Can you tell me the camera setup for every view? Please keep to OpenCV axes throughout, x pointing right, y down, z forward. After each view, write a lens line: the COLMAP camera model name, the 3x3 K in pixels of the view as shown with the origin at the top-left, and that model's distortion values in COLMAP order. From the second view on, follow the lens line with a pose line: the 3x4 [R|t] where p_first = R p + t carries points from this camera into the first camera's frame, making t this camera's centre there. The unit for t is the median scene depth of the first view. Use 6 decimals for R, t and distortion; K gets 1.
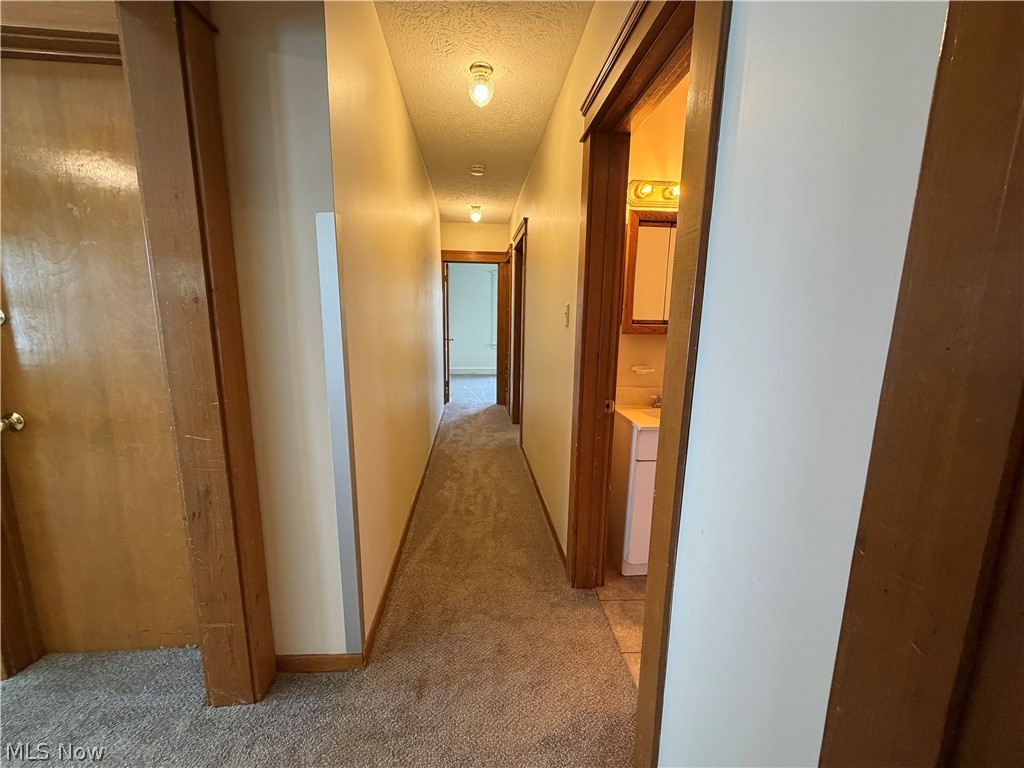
lens RADIAL K [[407.4, 0, 509.4], [0, 407.4, 384.6], [0, 0, 1]] dist [-0.000095, 0.000473]
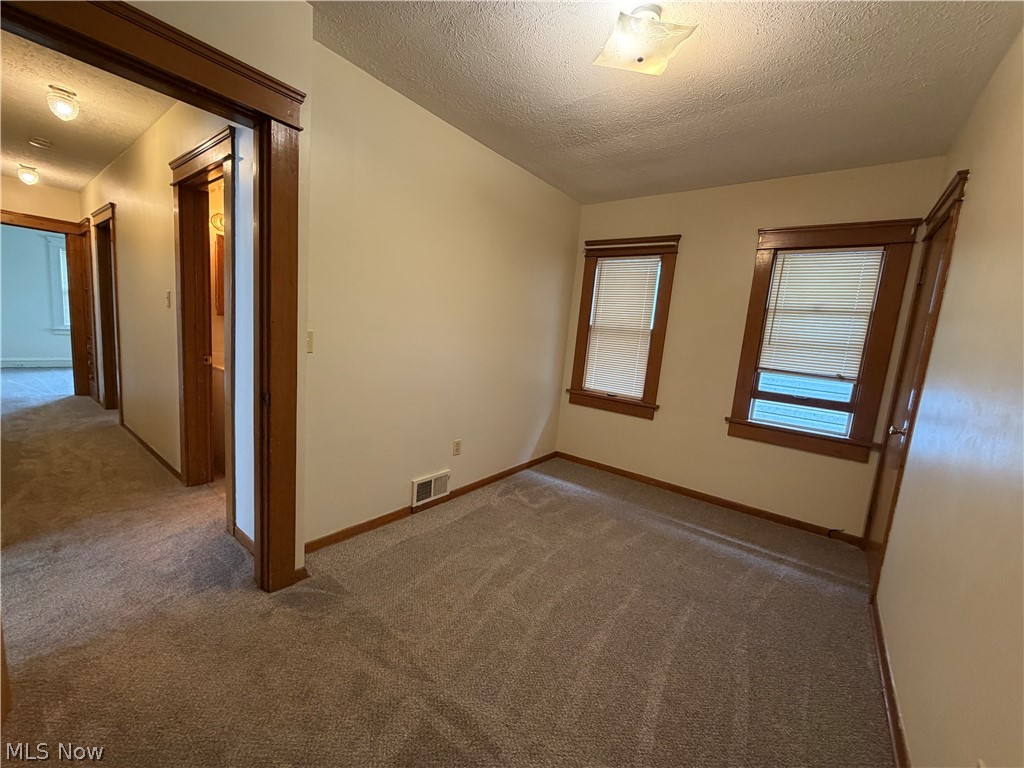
lens RADIAL K [[407.4, 0, 509.4], [0, 407.4, 384.6], [0, 0, 1]] dist [-0.000095, 0.000473]
pose [[0.680643, -0.056208, 0.730455, -0.086913], [0.052486, 0.998232, 0.027907, 0.125510], [-0.730732, 0.019344, 0.682390, -0.697125]]
